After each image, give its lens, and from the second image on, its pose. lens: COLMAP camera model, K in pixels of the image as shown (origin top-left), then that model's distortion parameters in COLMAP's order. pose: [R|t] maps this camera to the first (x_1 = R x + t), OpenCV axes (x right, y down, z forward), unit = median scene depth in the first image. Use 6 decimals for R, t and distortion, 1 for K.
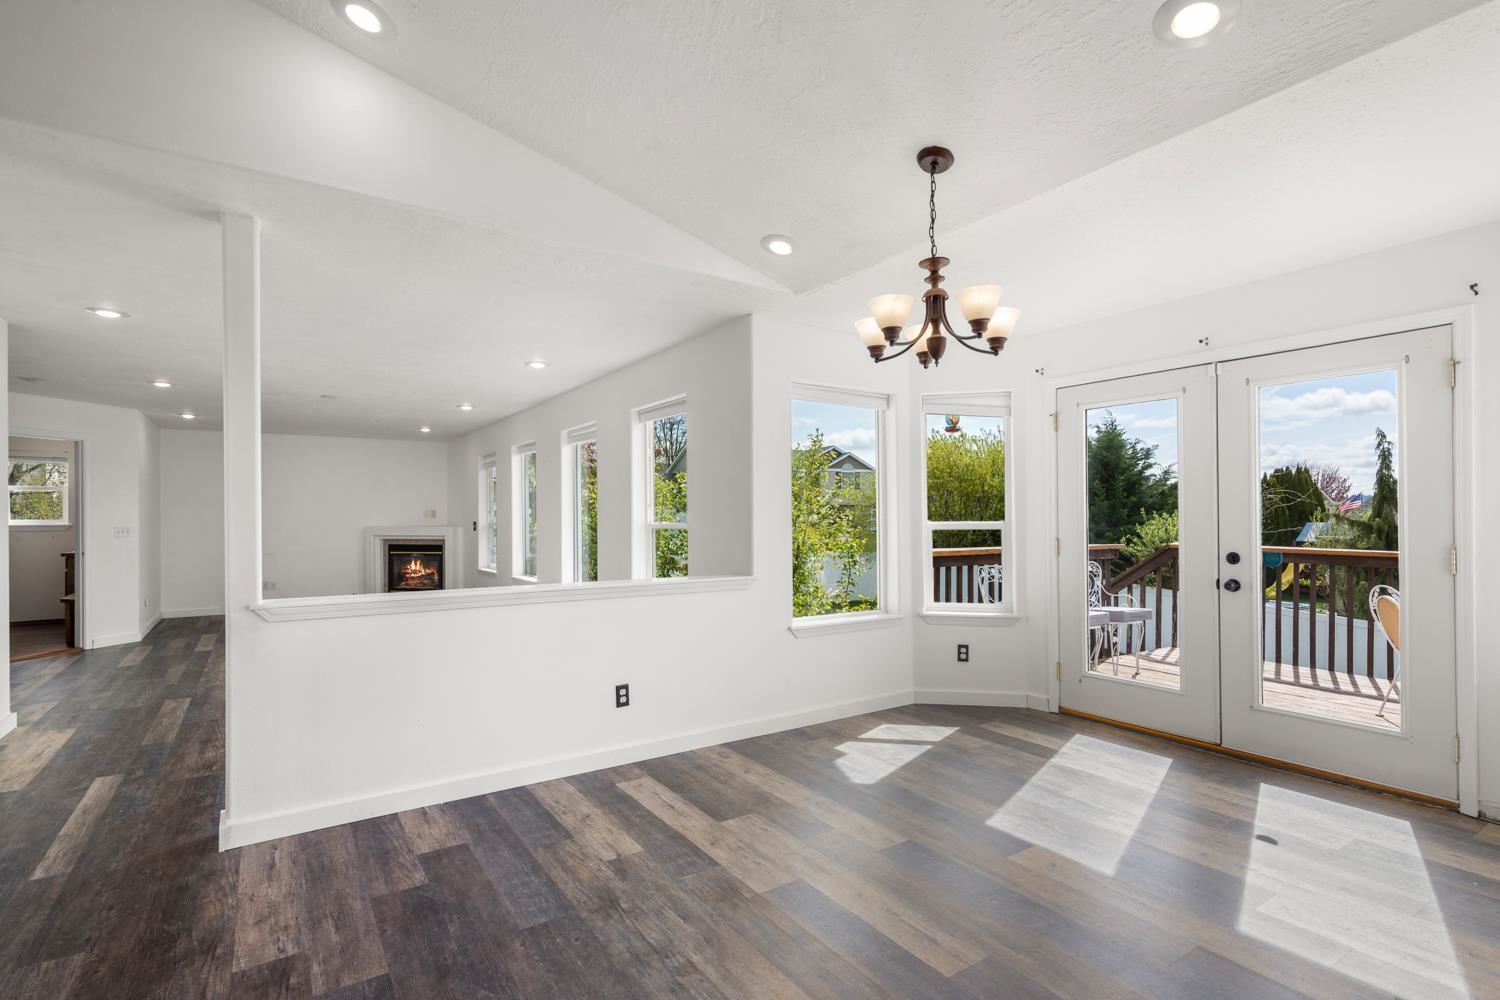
lens RADIAL K [[719.7, 0, 745.4], [0, 719.7, 512.6], [0, 0, 1]] dist [0.004511, -0.003203]
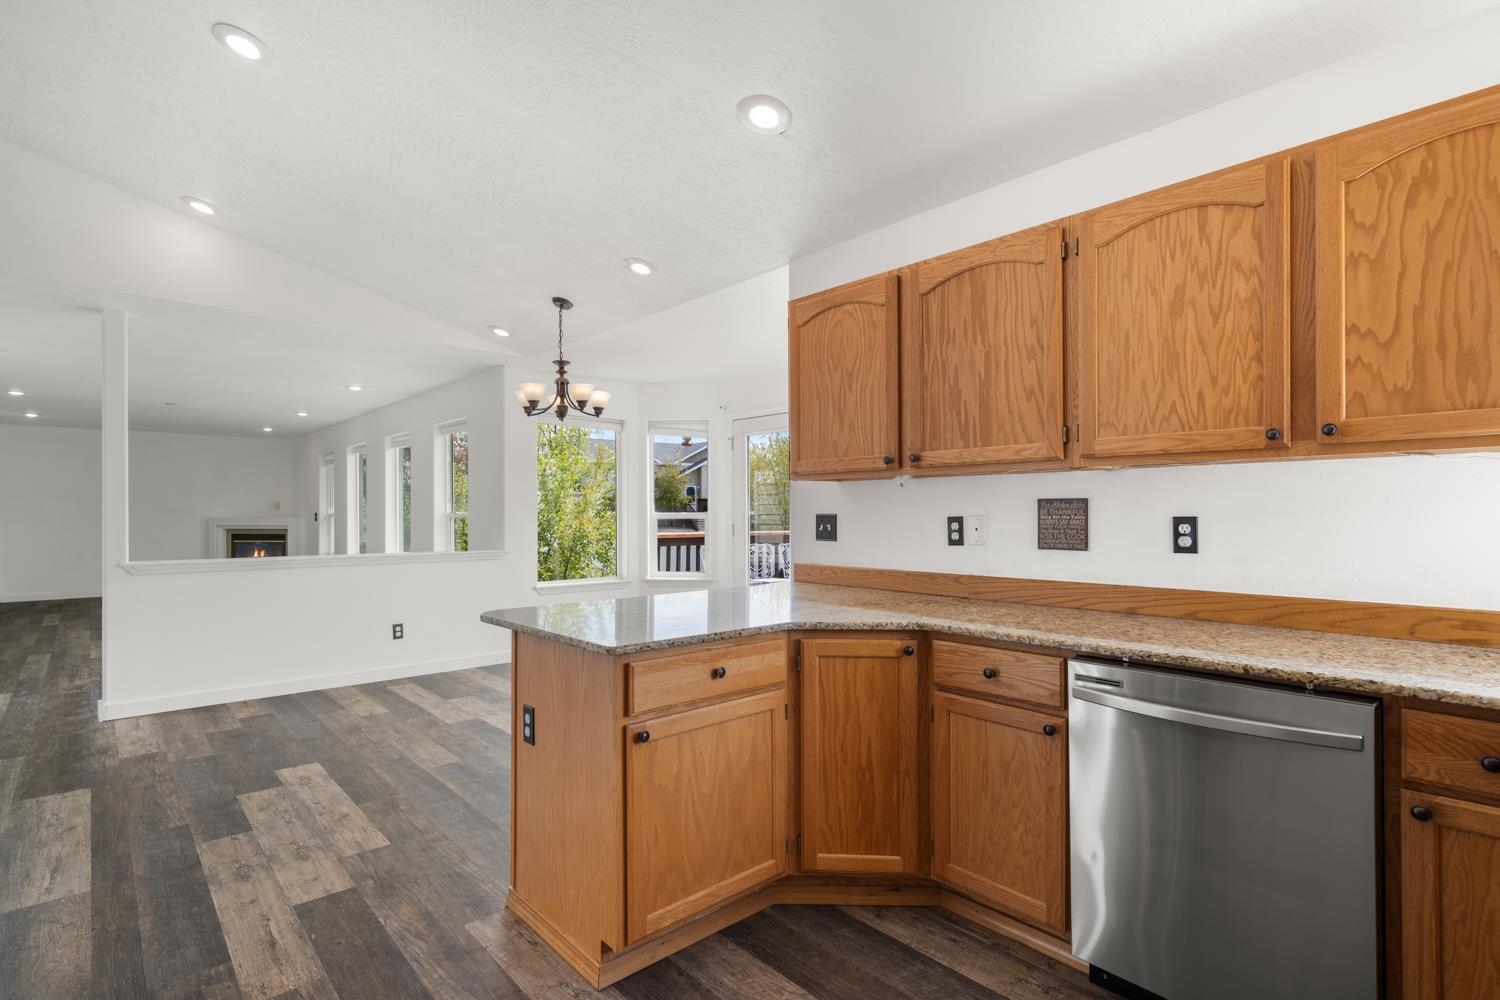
lens RADIAL K [[731.4, 0, 745.8], [0, 731.4, 505.6], [0, 0, 1]] dist [0.002120, -0.001857]
pose [[0.989498, 0.004013, 0.144488, 0.316620], [-0.003977, 0.999992, -0.000537, -0.000927], [-0.144489, -0.000044, 0.989506, -0.574814]]
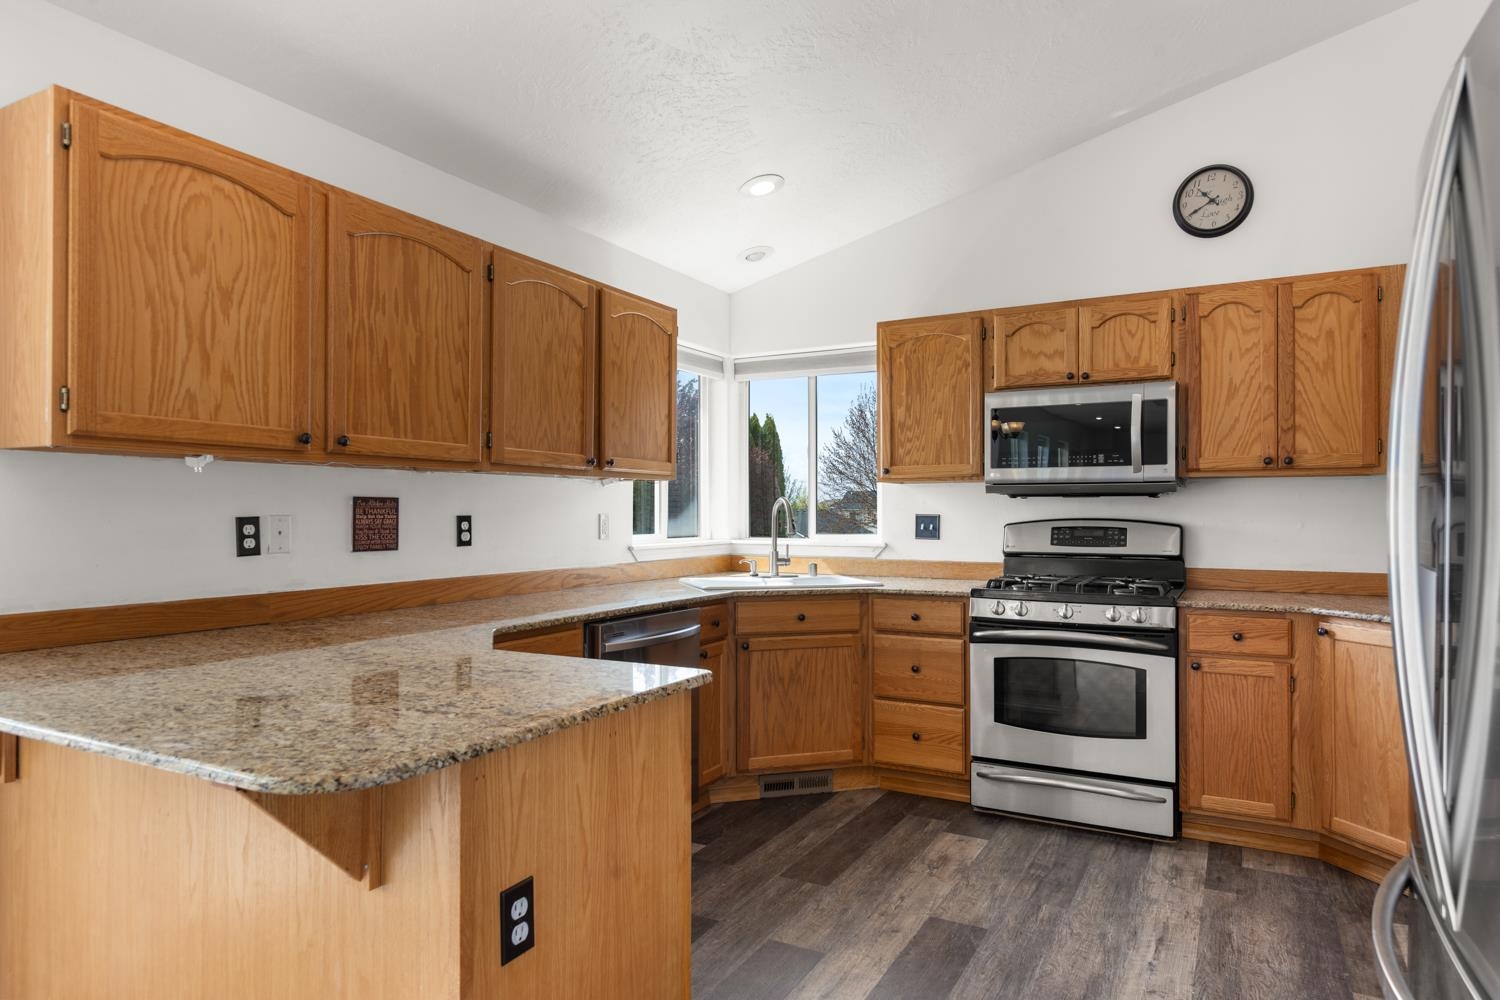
lens RADIAL K [[892.3, 0, 758.6], [0, 892.3, 509.3], [0, 0, 1]] dist [0.002696, -0.000217]
pose [[-0.472233, 0.008500, 0.881433, -0.160861], [-0.007076, 0.999885, -0.013433, 0.010390], [-0.881446, -0.012580, -0.472118, 0.148417]]
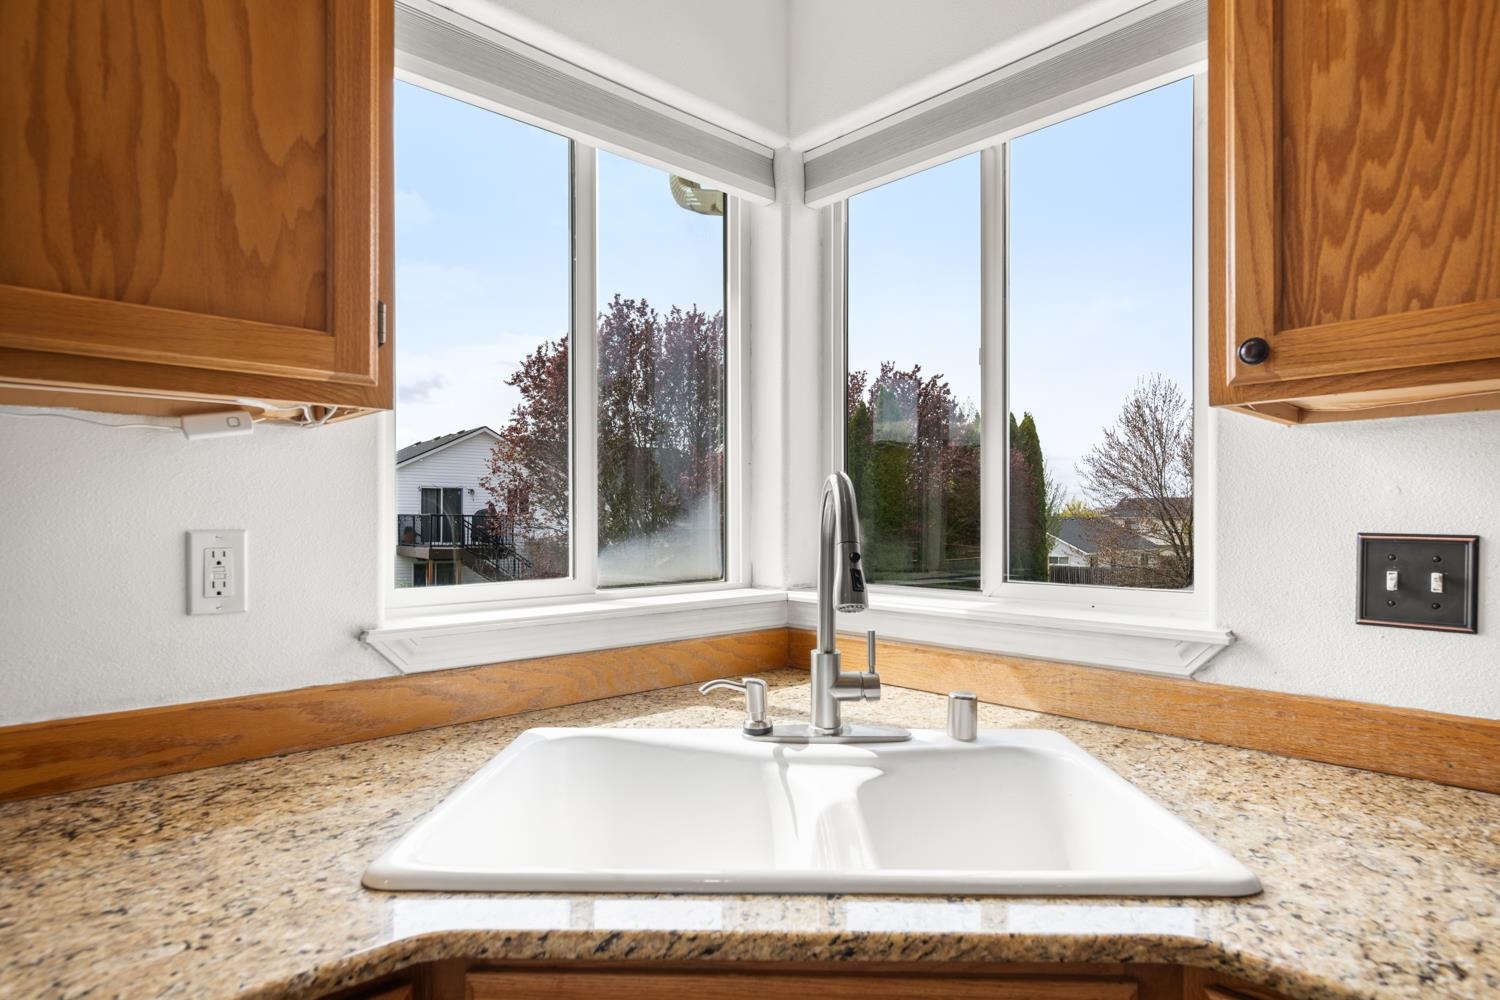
lens RADIAL K [[840.2, 0, 757.4], [0, 840.2, 517.8], [0, 0, 1]] dist [0.012759, -0.001238]
pose [[-0.180834, 0.008452, 0.983477, 0.548264], [-0.010132, 0.999894, -0.010457, -0.000781], [-0.983461, -0.011856, -0.180730, -0.342939]]
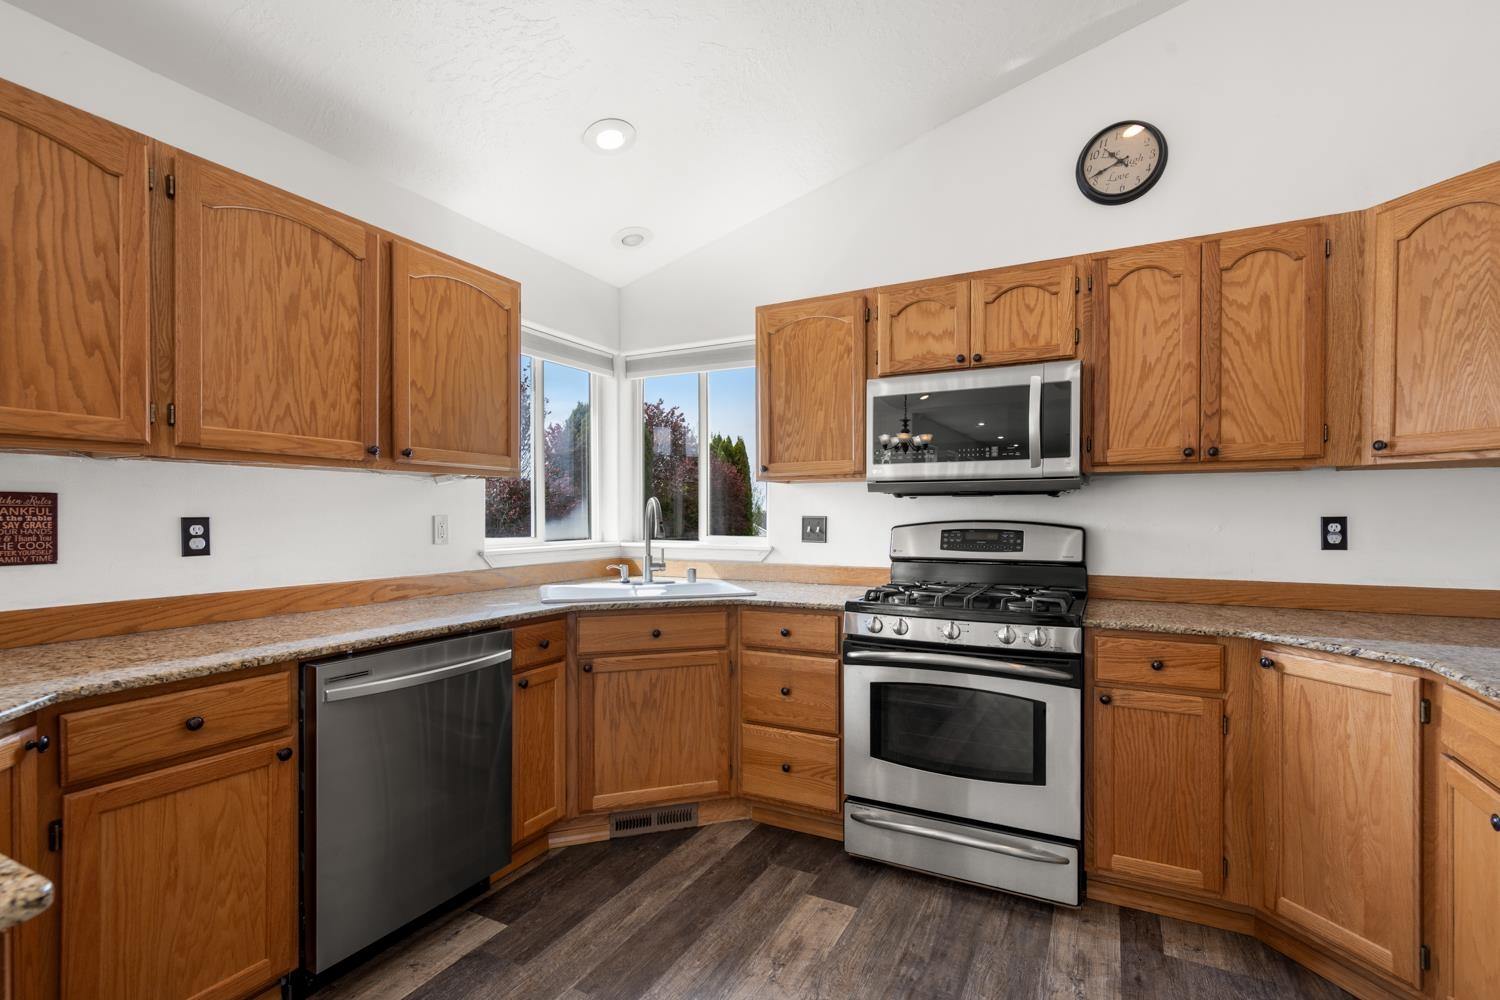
lens RADIAL K [[684.4, 0, 764.9], [0, 684.4, 522.8], [0, 0, 1]] dist [0.004846, -0.000030]
pose [[-0.500395, -0.003534, 0.865790, 0.073057], [-0.006038, 0.999982, 0.000593, 0.007998], [-0.865776, -0.004931, -0.500407, -0.133955]]
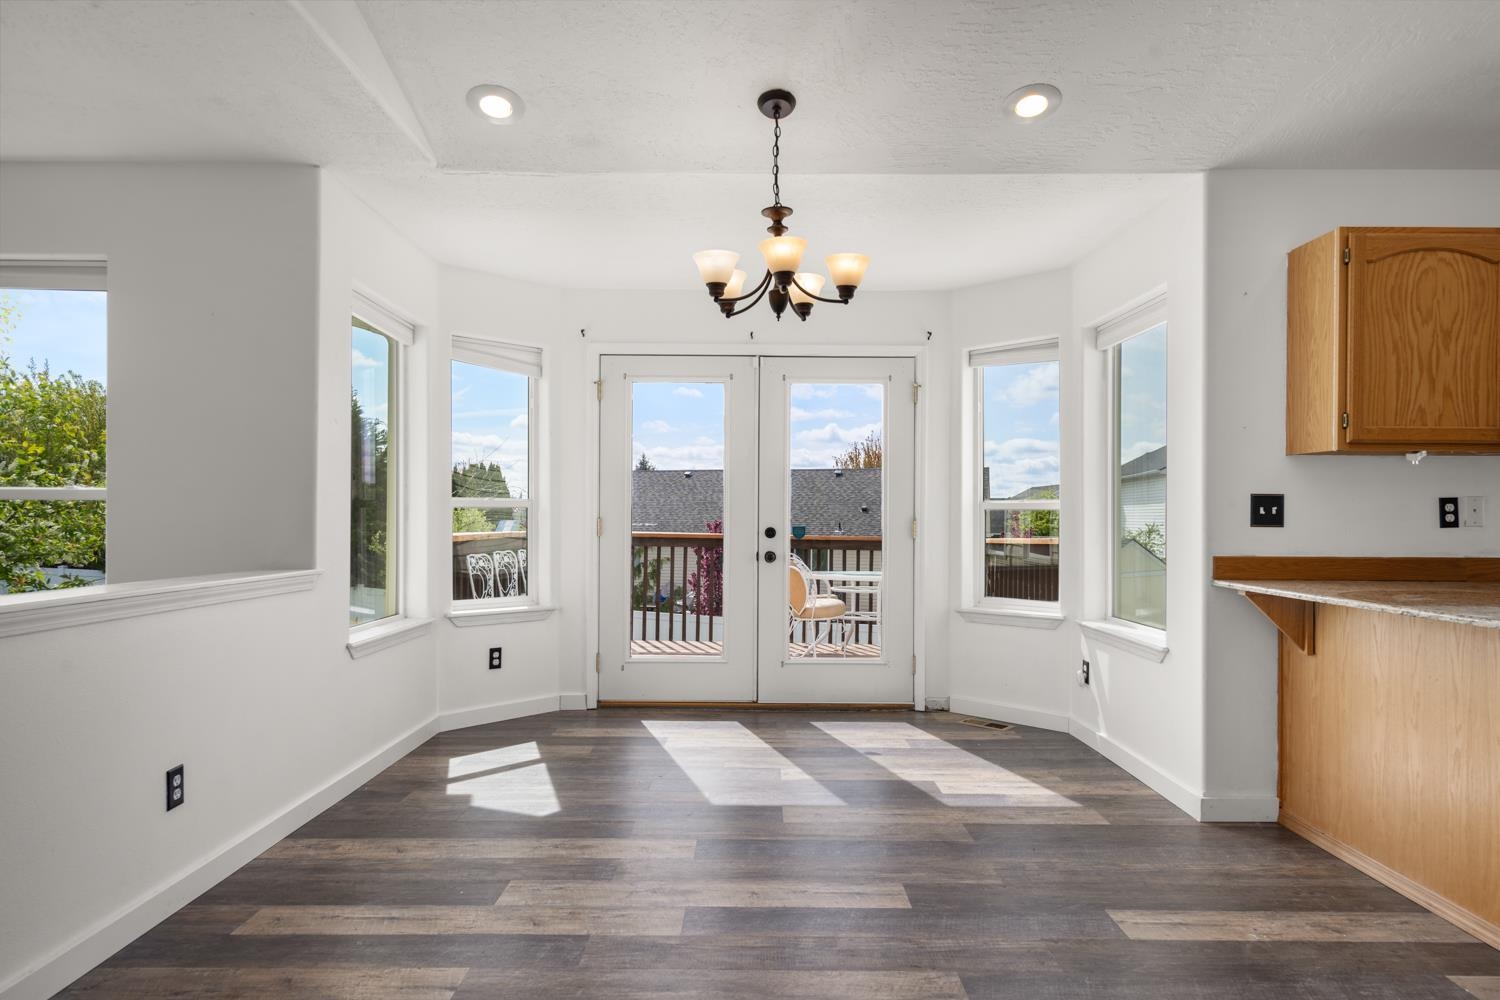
lens RADIAL K [[892.3, 0, 757.7], [0, 892.3, 515.4], [0, 0, 1]] dist [0.002696, -0.000217]
pose [[0.551660, 0.009990, 0.834009, -0.512101], [-0.015072, 0.999884, -0.002007, 0.040703], [-0.833933, -0.011463, 0.551746, 0.256794]]
